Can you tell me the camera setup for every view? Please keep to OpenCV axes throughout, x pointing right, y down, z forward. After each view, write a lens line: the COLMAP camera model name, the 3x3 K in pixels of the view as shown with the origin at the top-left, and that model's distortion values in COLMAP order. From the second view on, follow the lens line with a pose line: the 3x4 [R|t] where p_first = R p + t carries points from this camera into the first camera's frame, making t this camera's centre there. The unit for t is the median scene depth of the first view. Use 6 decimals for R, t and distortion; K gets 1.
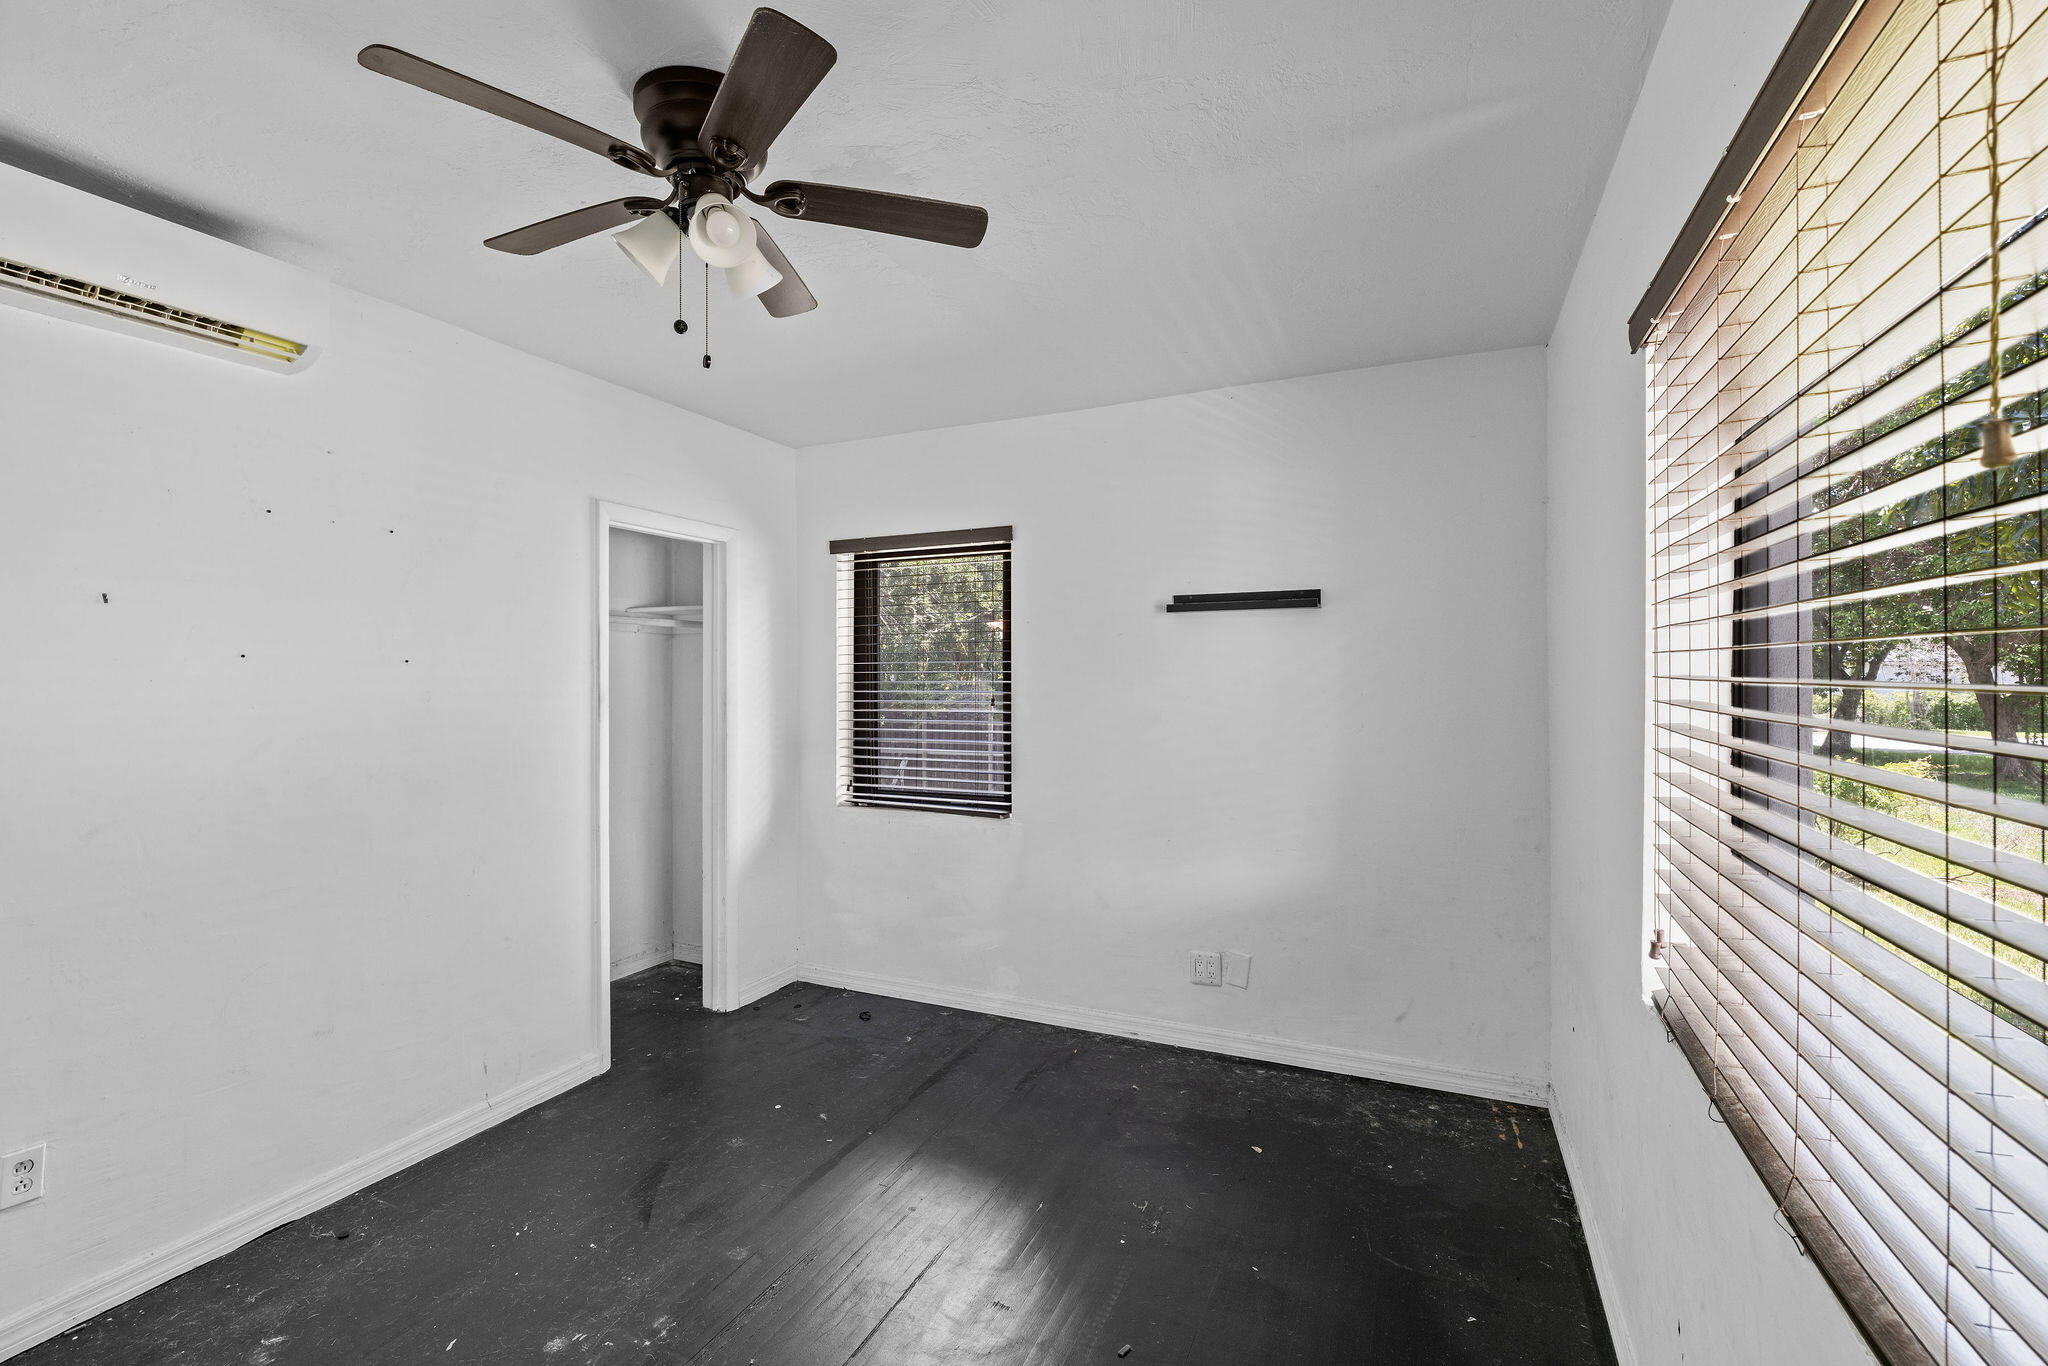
lens RADIAL K [[877.1, 0, 1019.5], [0, 877.1, 678.8], [0, 0, 1]] dist [-0.001741, -0.000100]
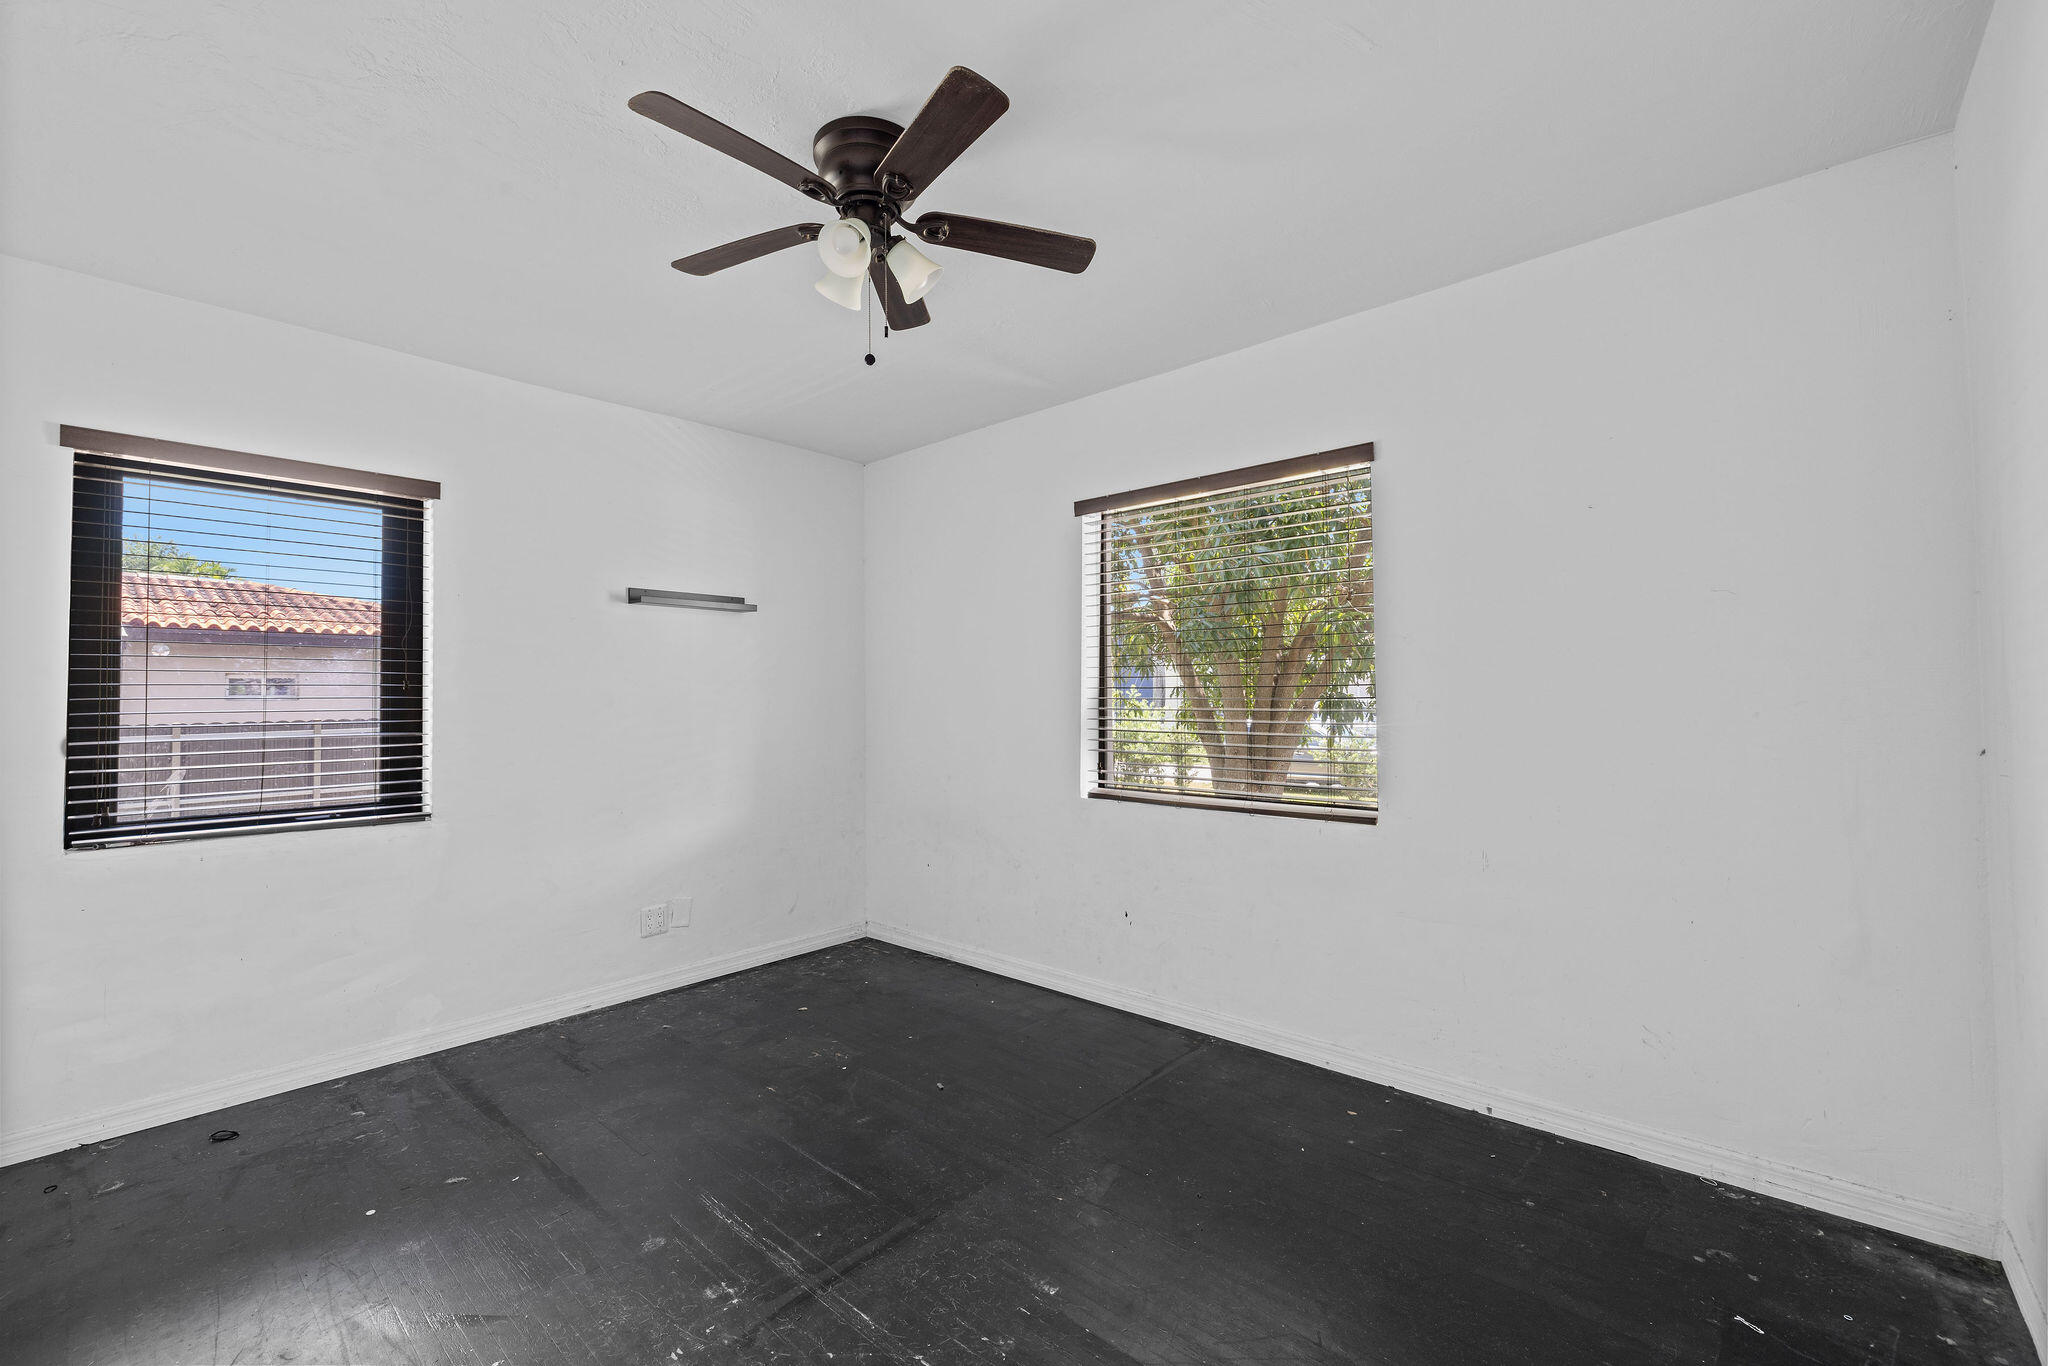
lens RADIAL K [[877.1, 0, 1019.5], [0, 877.1, 678.8], [0, 0, 1]] dist [-0.001741, -0.000100]
pose [[0.291118, 0.019723, 0.956484, -0.751994], [-0.001001, 0.999793, -0.020312, 0.041060], [-0.956687, 0.004956, 0.291077, 0.220872]]
